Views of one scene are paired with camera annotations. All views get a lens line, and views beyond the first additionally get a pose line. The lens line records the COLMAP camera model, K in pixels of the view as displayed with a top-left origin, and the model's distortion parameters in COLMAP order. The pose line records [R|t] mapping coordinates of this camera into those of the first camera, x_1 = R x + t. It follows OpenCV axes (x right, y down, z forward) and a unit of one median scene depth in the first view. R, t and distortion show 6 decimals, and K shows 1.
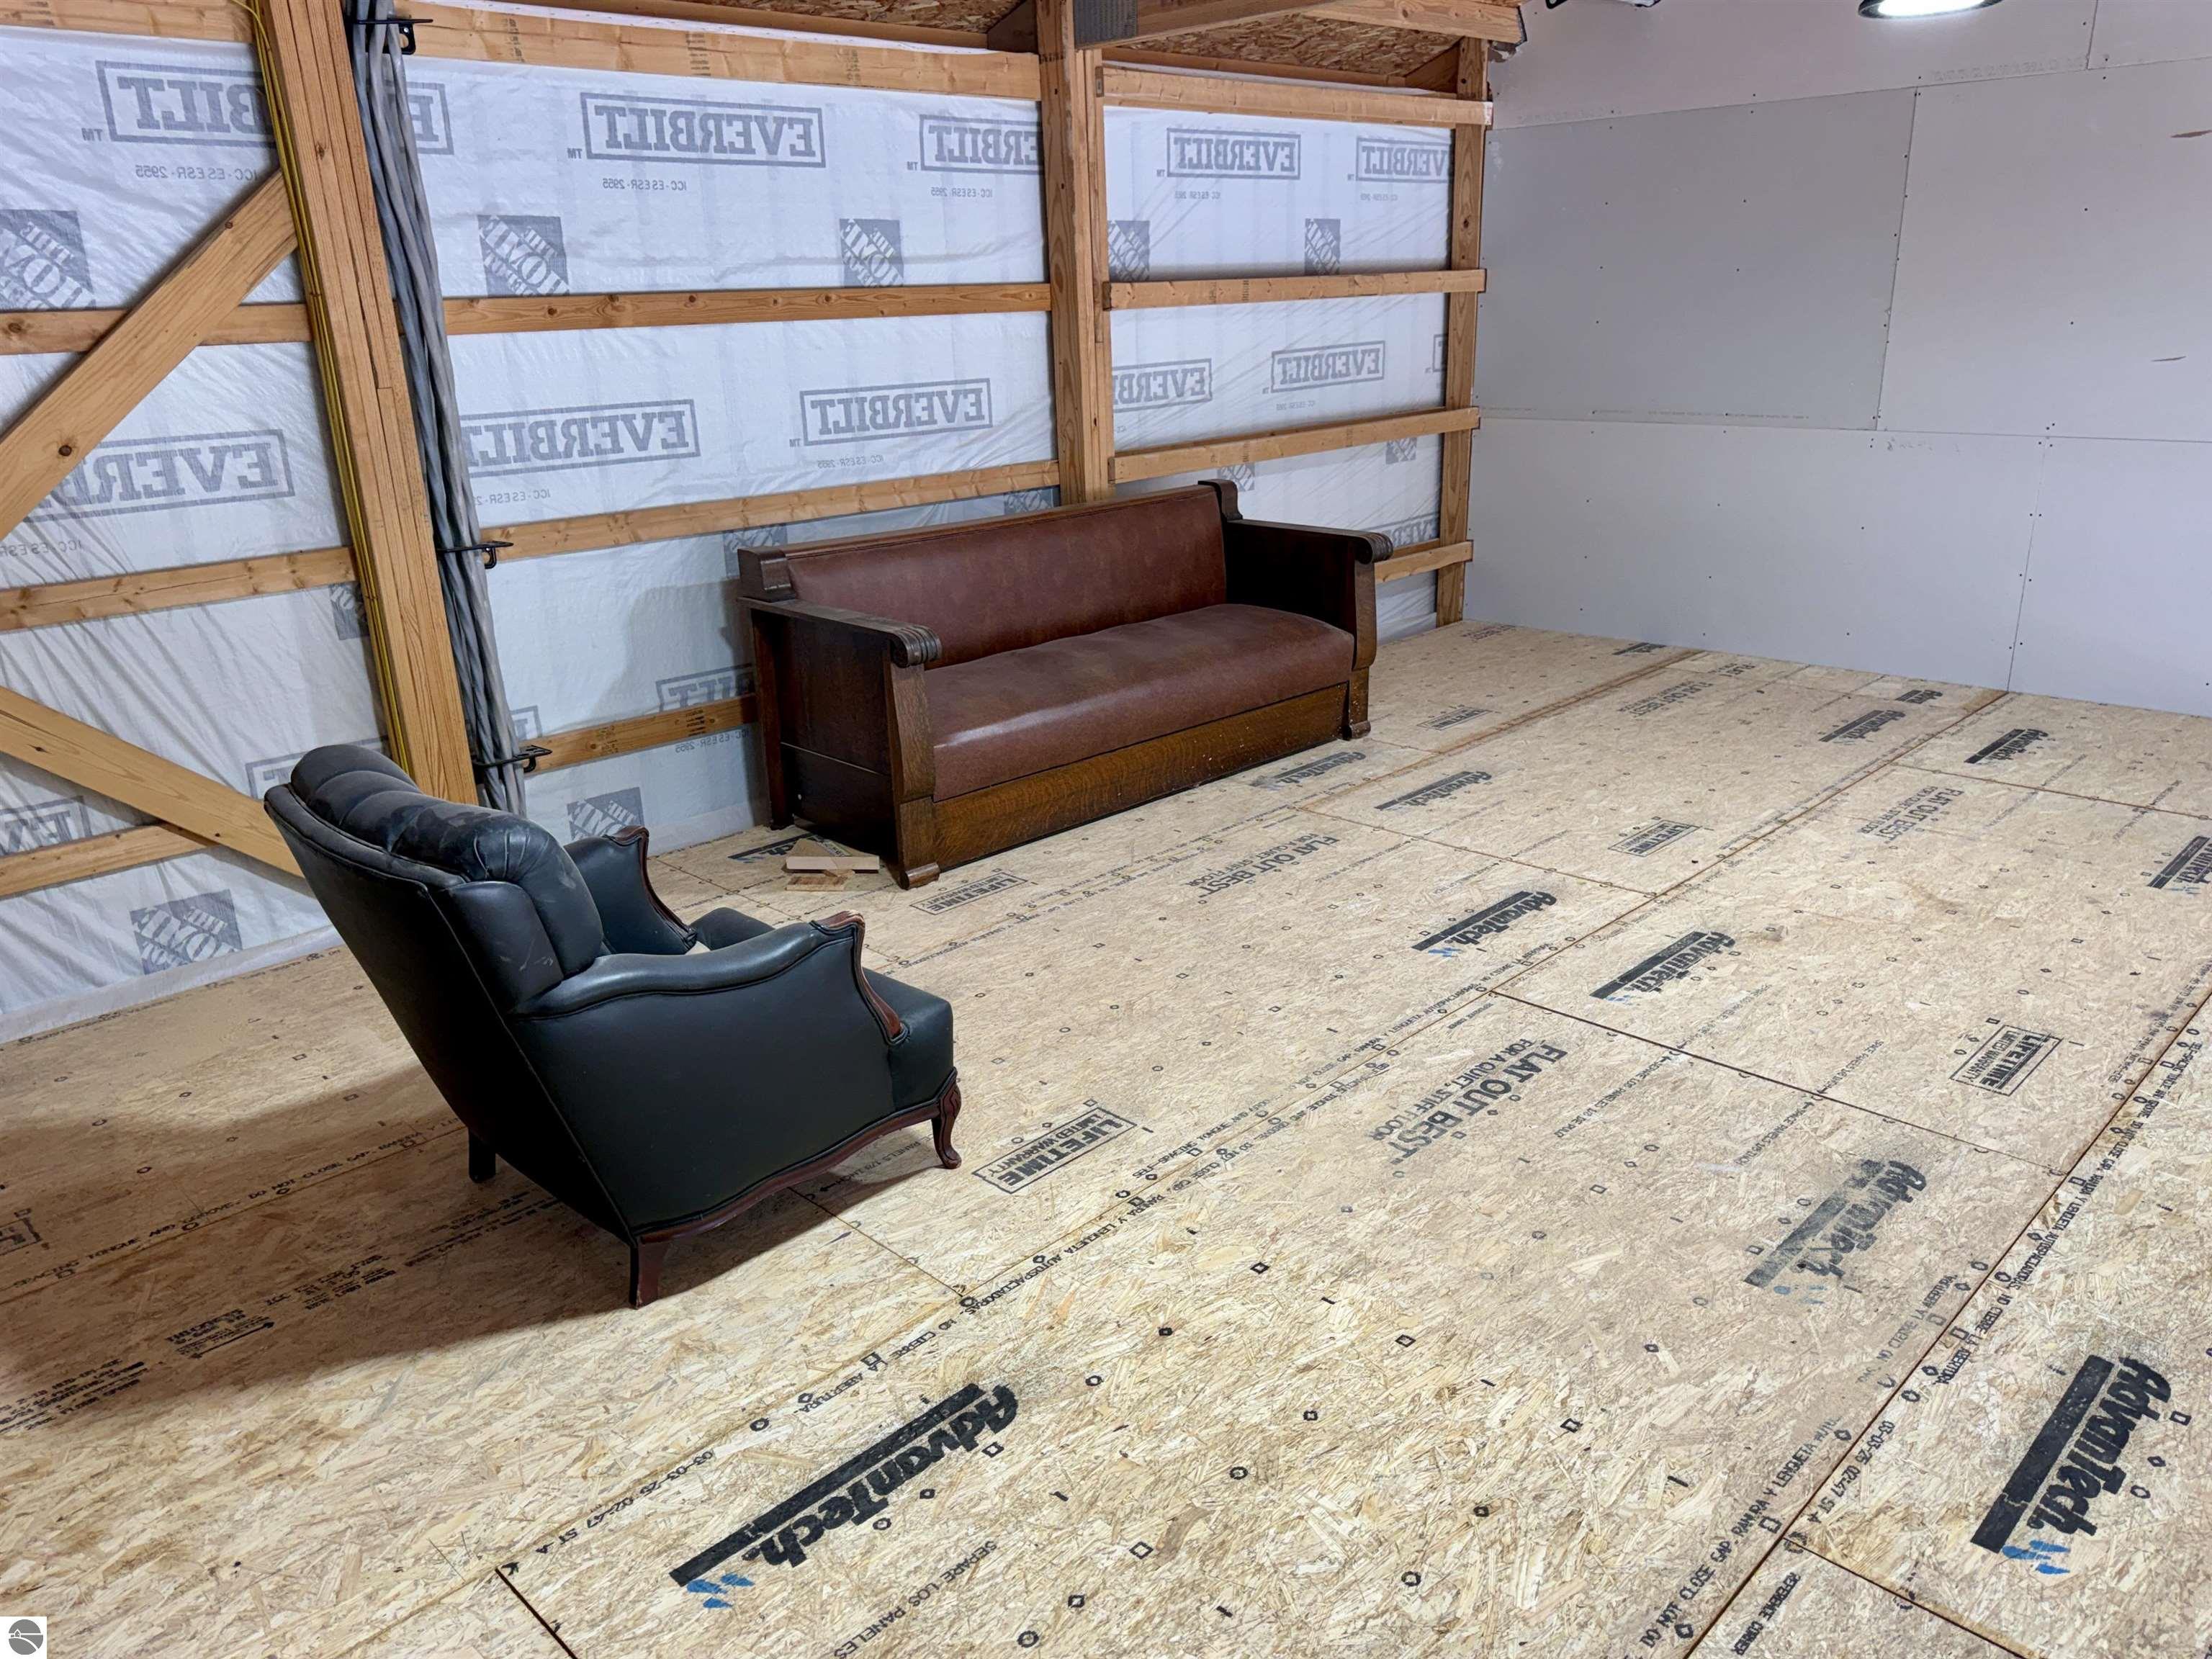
lens RADIAL K [[1595.9, 0, 1103.1], [0, 1595.9, 820.1], [0, 0, 1]] dist [0.085808, -0.098744]
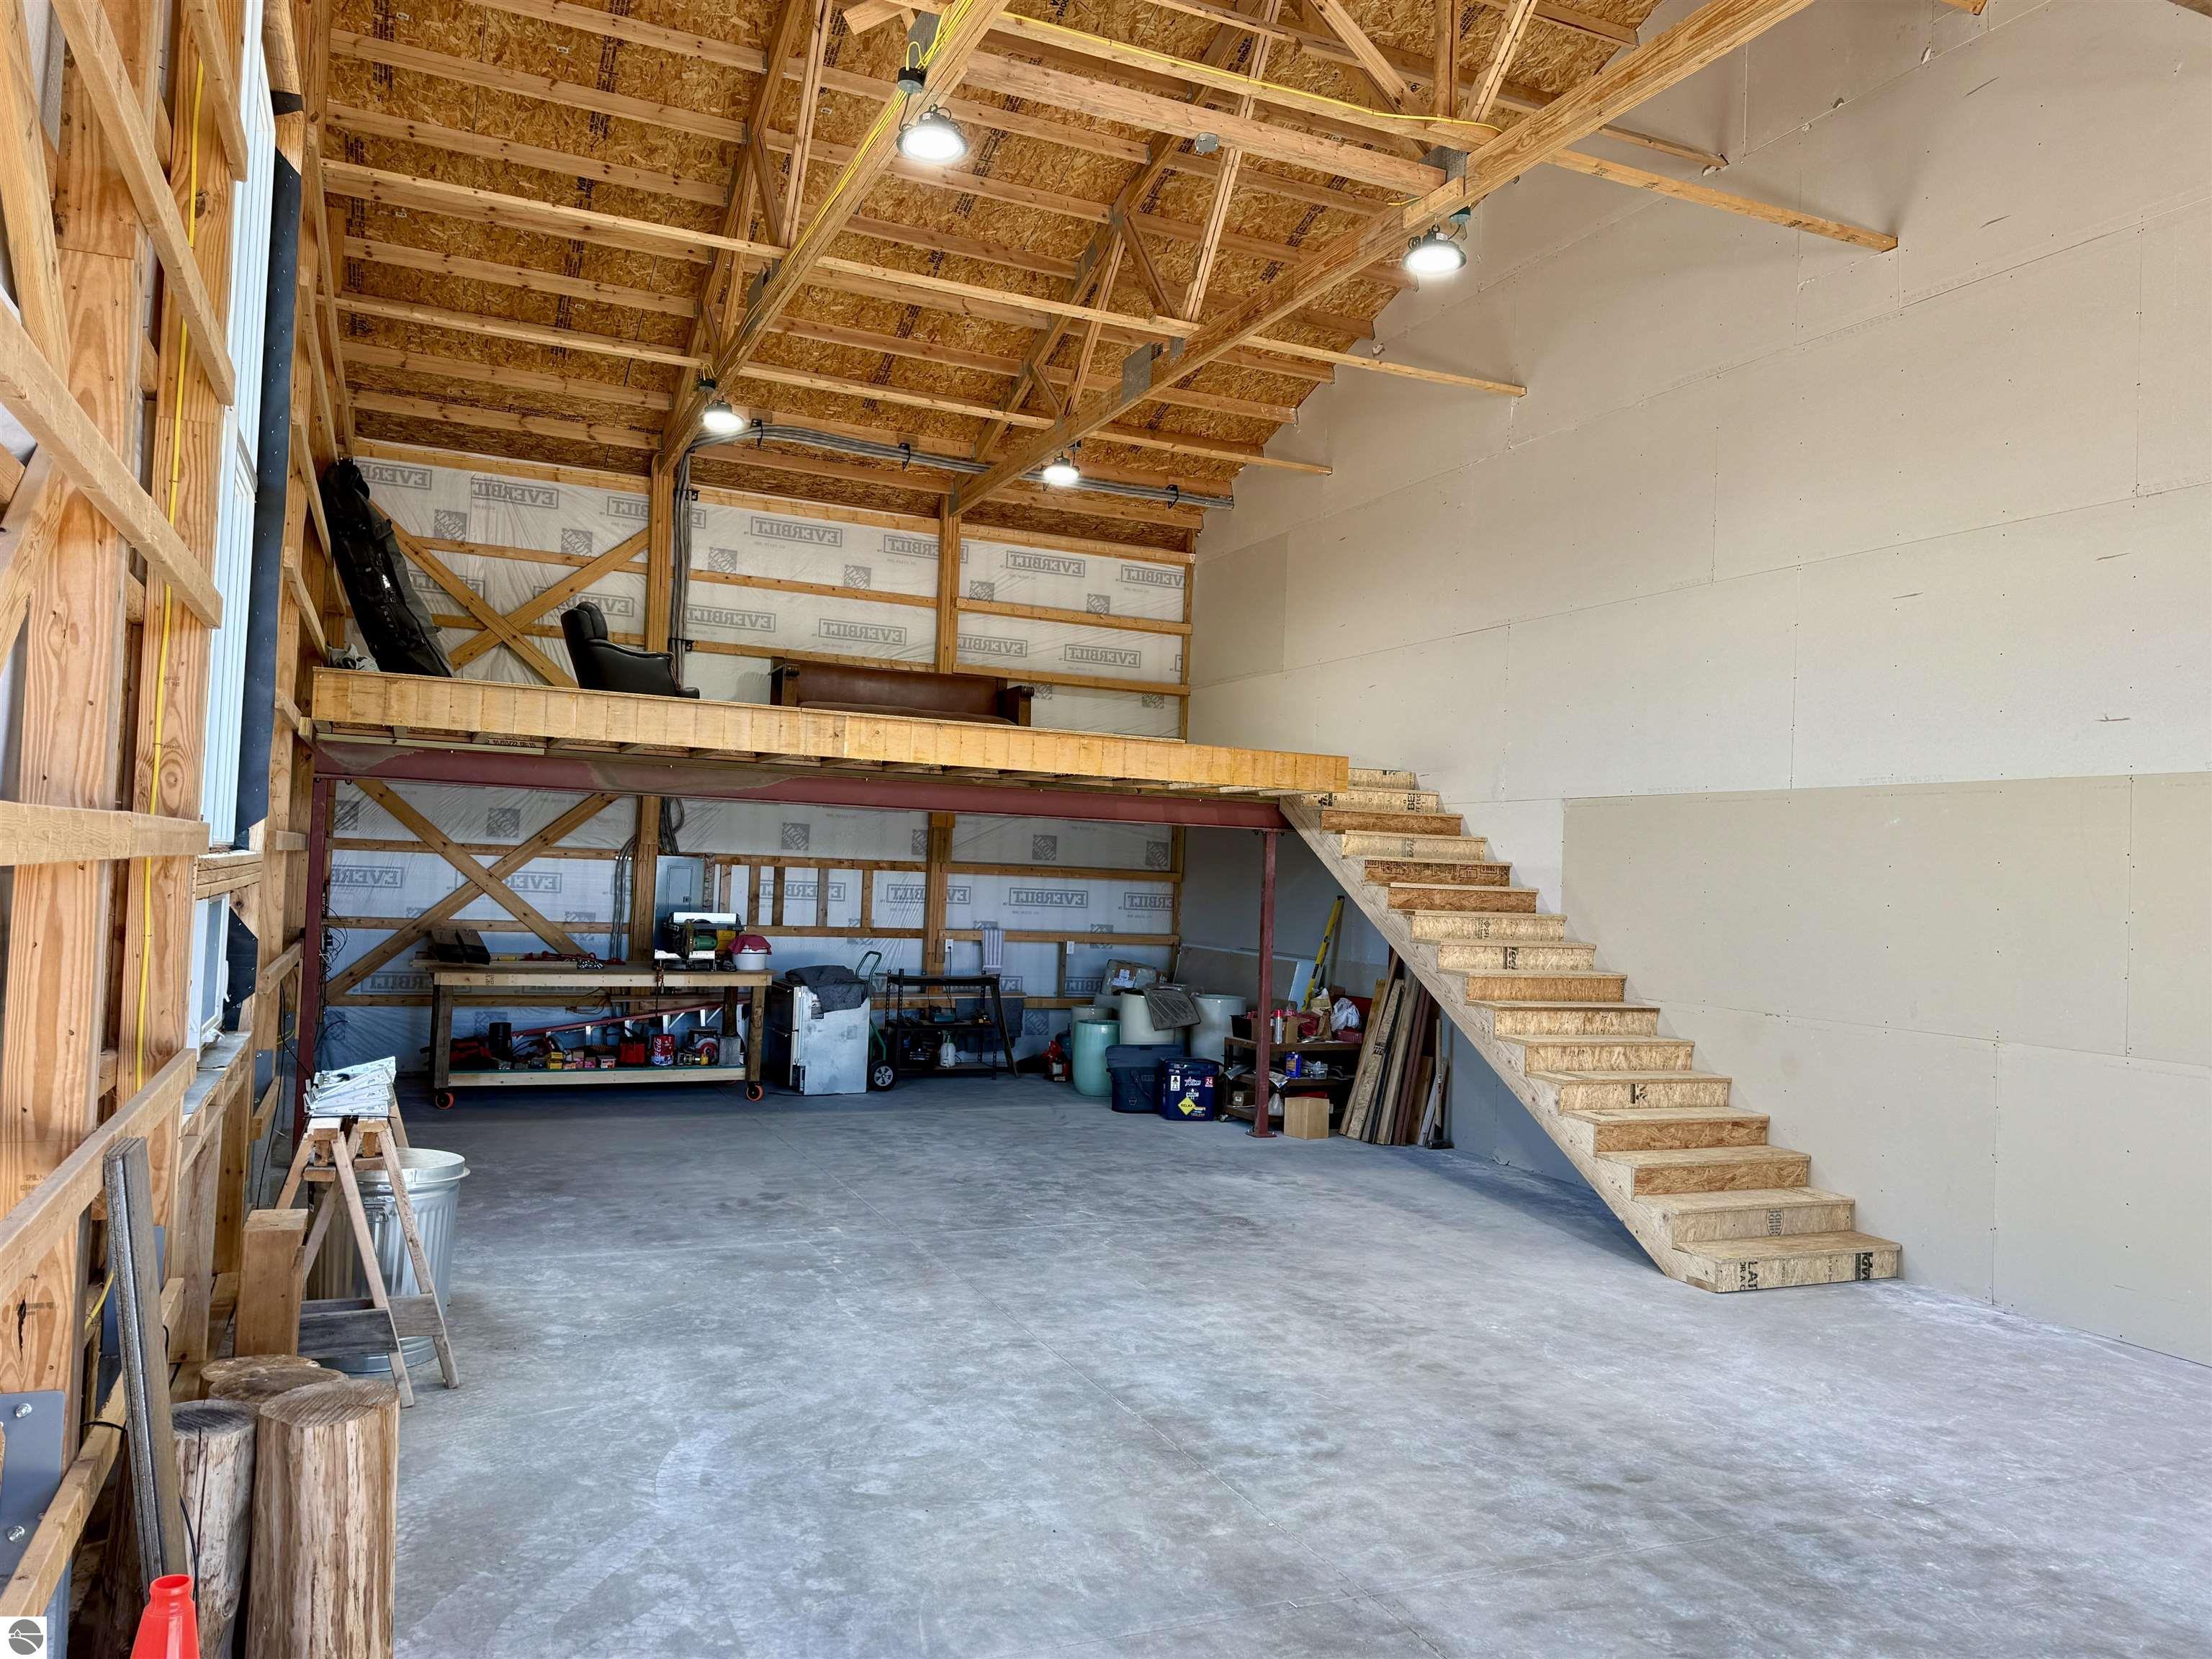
lens RADIAL K [[1595.9, 0, 1141.1], [0, 1595.9, 795.9], [0, 0, 1]] dist [0.085808, -0.098744]
pose [[0.938657, 0.047073, -0.341623, 1.329832], [-0.169420, 0.925794, -0.337939, 0.882539], [0.300365, 0.375087, 0.876978, -1.180312]]
